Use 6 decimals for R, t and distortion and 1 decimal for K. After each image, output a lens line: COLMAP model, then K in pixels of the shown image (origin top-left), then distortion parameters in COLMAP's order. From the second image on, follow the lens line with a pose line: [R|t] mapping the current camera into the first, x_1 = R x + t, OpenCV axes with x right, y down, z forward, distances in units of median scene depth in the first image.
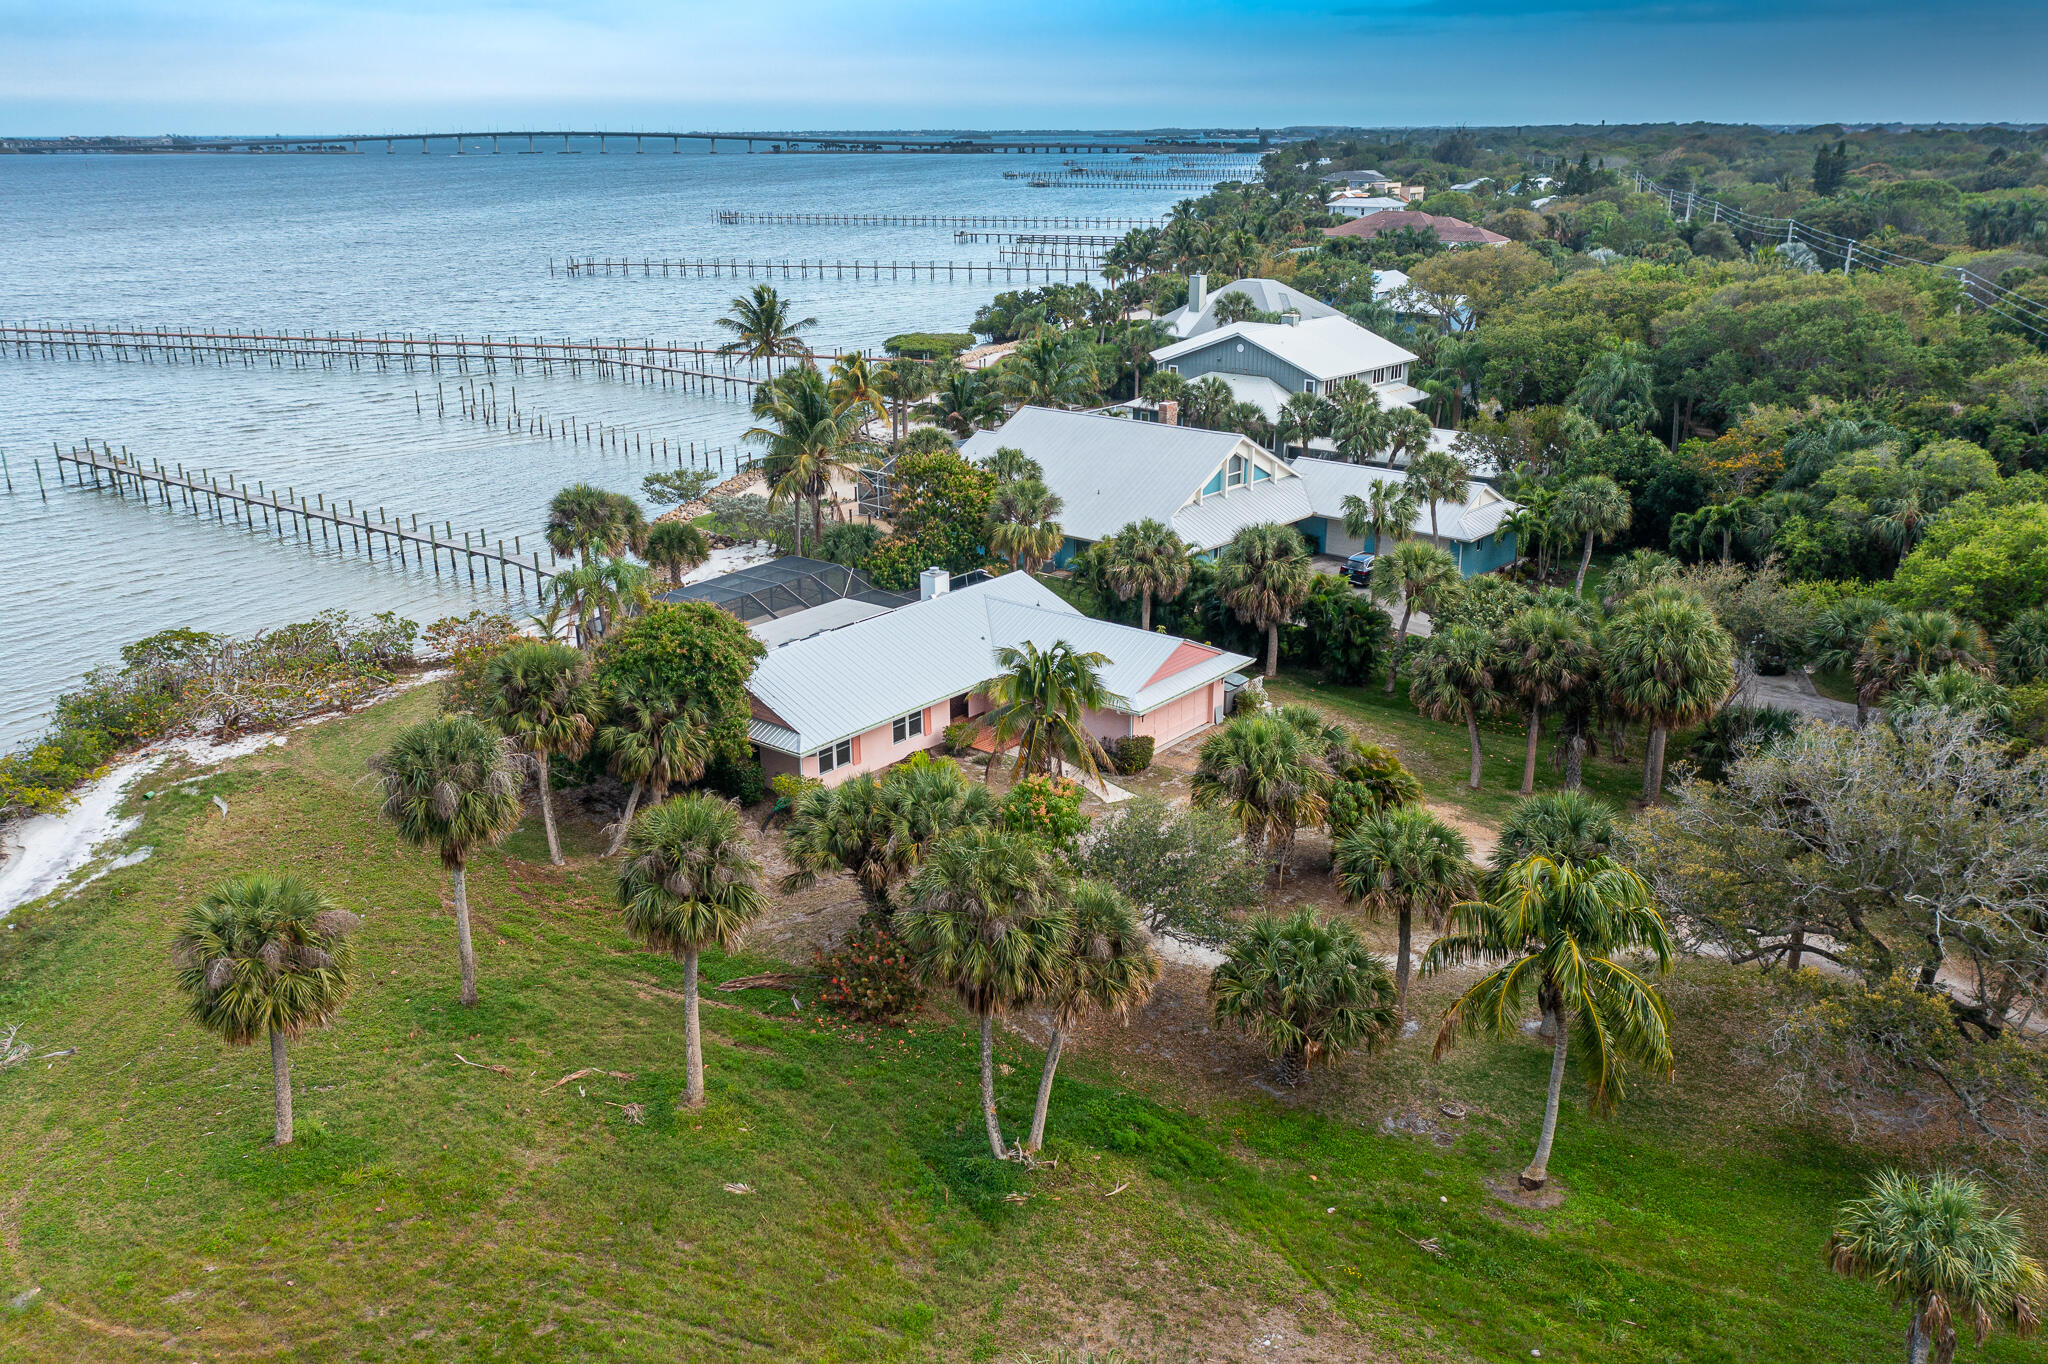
lens RADIAL K [[1586.7, 0, 1027.5], [0, 1586.7, 675.4], [0, 0, 1]] dist [-0.001636, 0.003673]
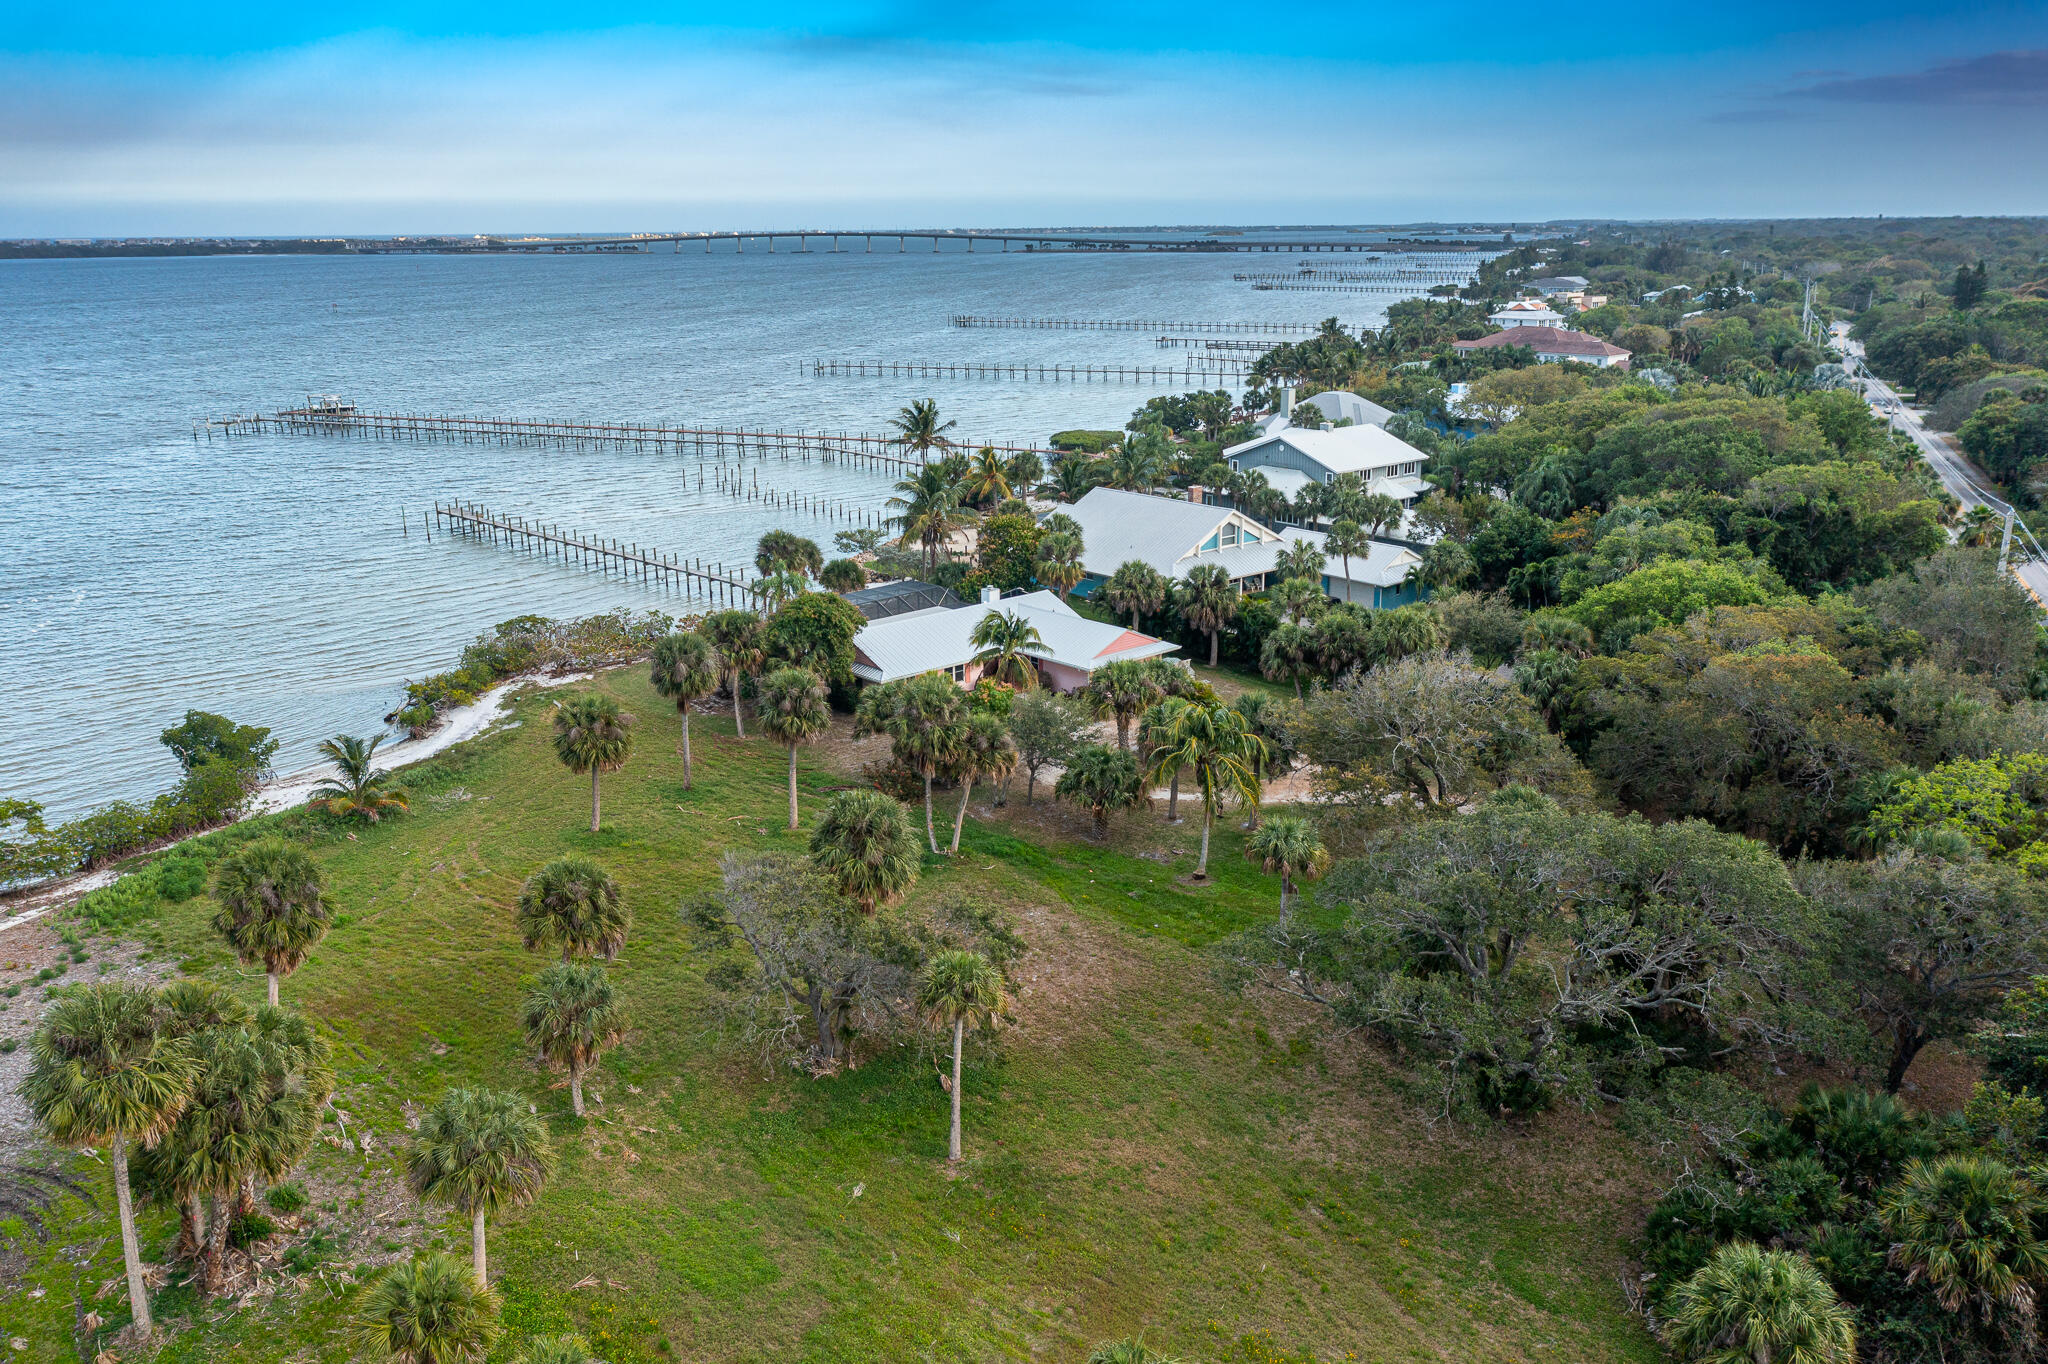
lens RADIAL K [[1586.7, 0, 1036.7], [0, 1586.7, 683.1], [0, 0, 1]] dist [-0.001636, 0.003673]
pose [[0.988881, 0.036776, -0.144087, 0.177779], [-0.043927, 0.997940, -0.046765, 0.081717], [0.142070, 0.052574, 0.988459, -0.442378]]
